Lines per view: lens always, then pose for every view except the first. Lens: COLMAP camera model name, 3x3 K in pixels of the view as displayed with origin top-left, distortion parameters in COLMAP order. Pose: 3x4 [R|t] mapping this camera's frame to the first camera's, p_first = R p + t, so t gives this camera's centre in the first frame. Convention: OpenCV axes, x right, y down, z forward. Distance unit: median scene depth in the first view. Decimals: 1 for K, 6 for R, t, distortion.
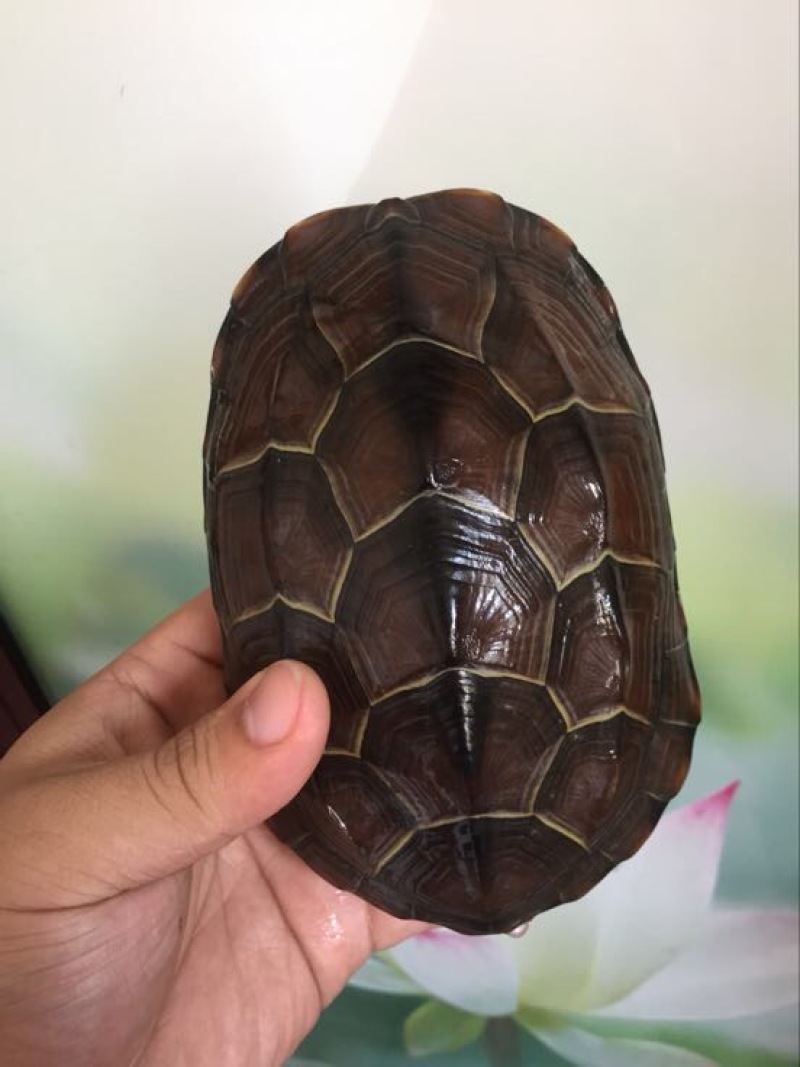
lens RADIAL K [[841.8, 0, 400.0], [0, 841.8, 533.5], [0, 0, 1]] dist [0.004086, -0.001063]
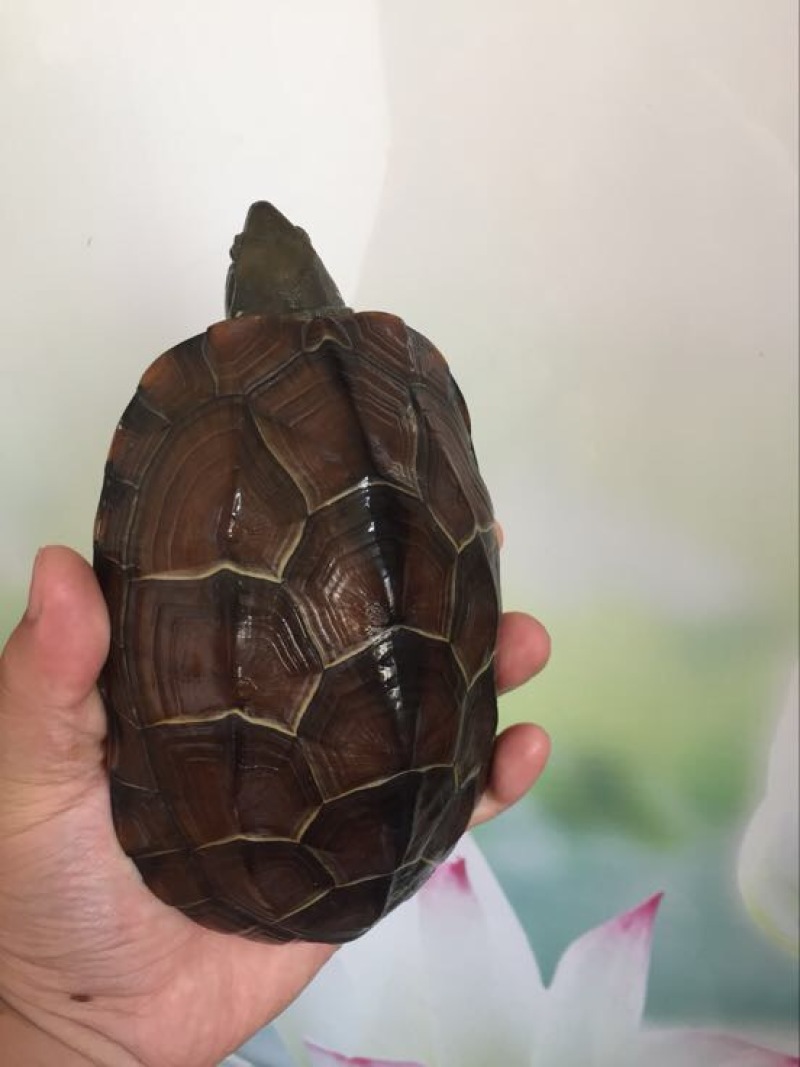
lens RADIAL K [[841.8, 0, 400.0], [0, 841.8, 533.5], [0, 0, 1]] dist [0.004086, -0.001063]
pose [[0.856241, -0.004755, 0.516555, -0.522216], [-0.068593, 0.990057, 0.122813, -0.297567], [-0.512003, -0.140589, 0.847401, 0.031686]]
